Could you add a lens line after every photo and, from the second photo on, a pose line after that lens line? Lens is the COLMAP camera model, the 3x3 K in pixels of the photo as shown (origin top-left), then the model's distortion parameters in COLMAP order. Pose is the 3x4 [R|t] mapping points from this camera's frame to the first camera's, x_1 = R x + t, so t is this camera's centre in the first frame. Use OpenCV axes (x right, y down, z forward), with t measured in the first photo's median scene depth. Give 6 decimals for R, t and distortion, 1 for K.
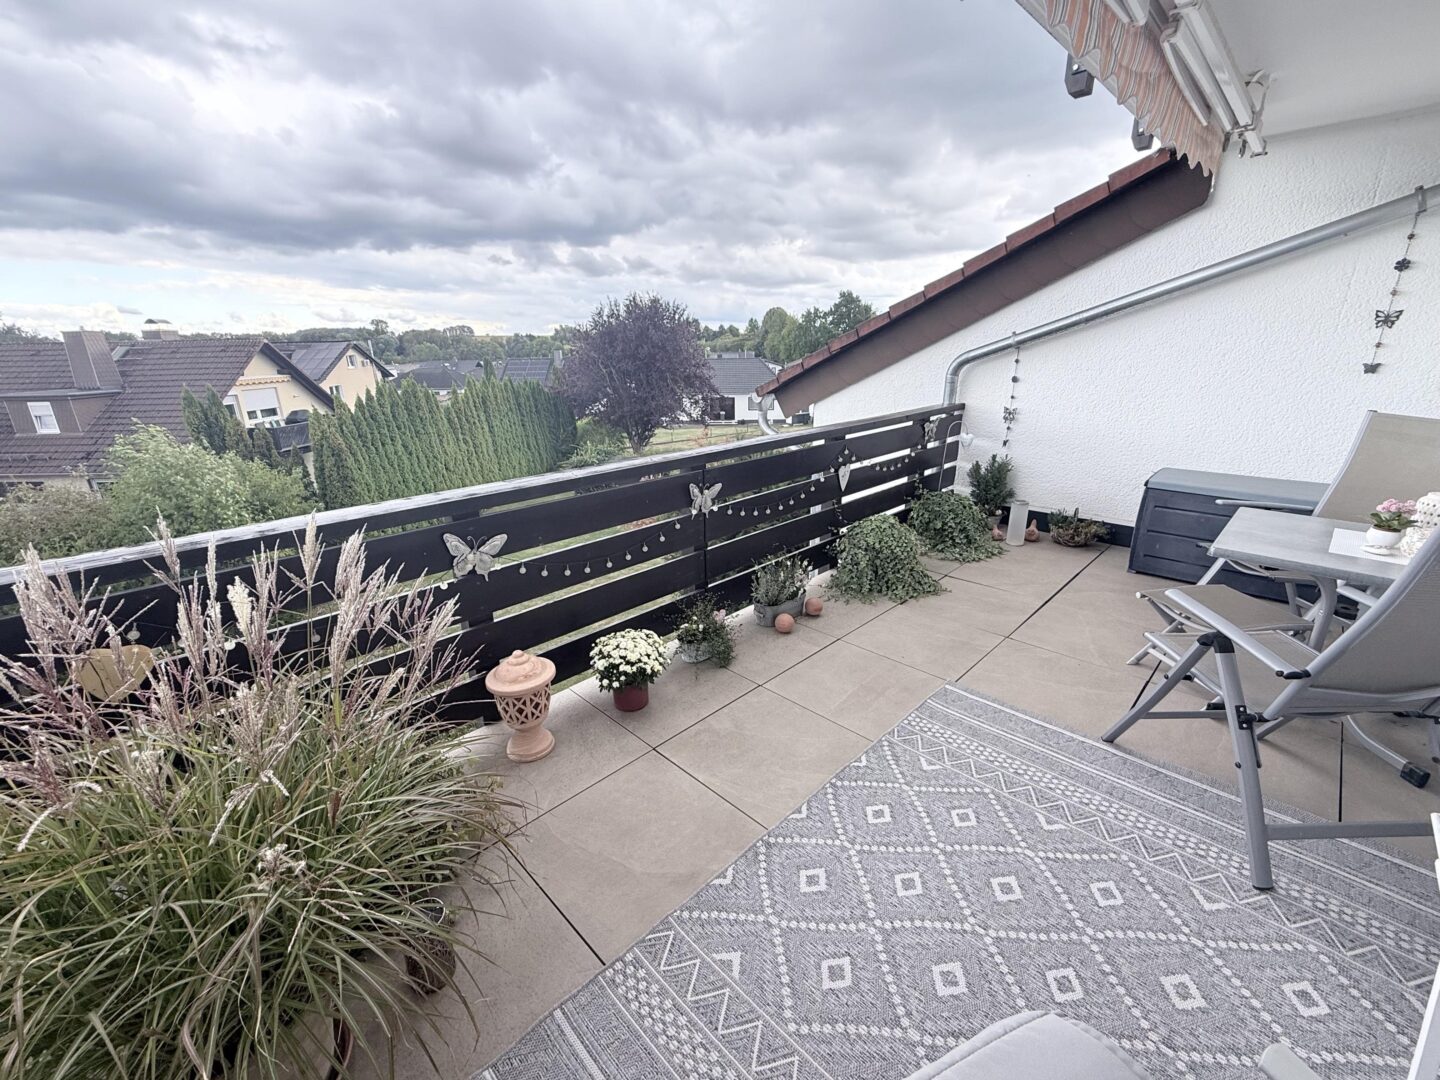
lens RADIAL K [[595.7, 0, 720.0], [0, 595.7, 540.0], [0, 0, 1]] dist [0.001480, 0.000430]
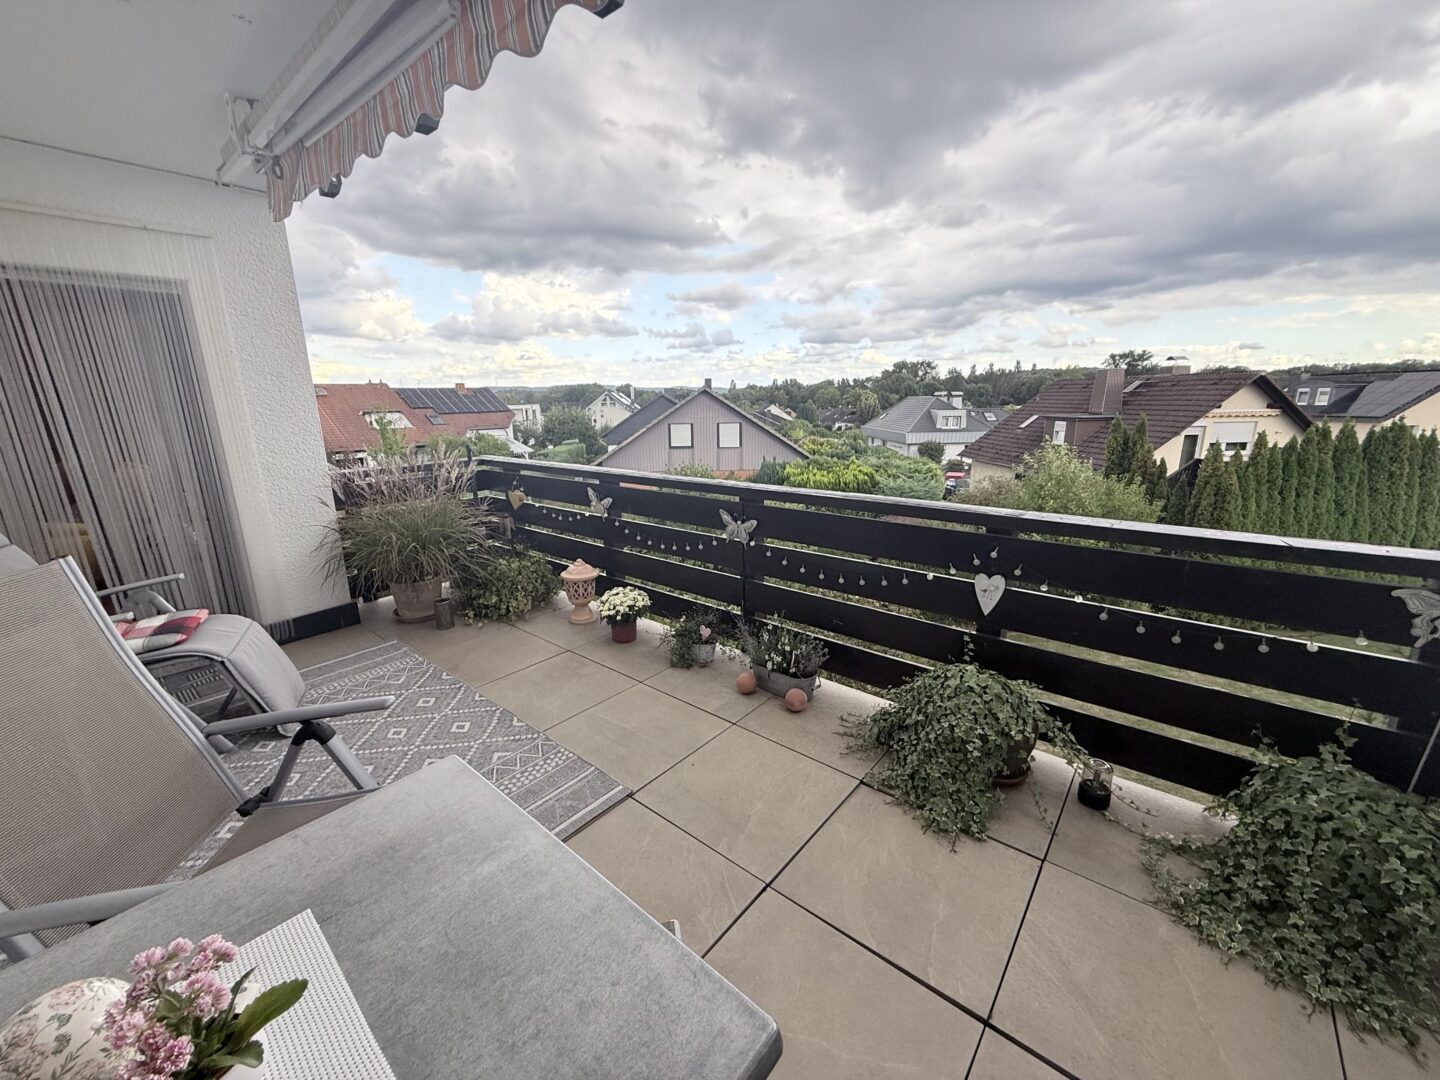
lens RADIAL K [[575.8, 0, 720.0], [0, 575.8, 540.0], [0, 0, 1]] dist [-0.001318, -0.000213]
pose [[0.090162, 0.257707, -0.962007, 0.119403], [-0.295770, 0.929290, 0.221222, -0.033296], [0.950995, 0.264587, 0.160009, 0.099937]]
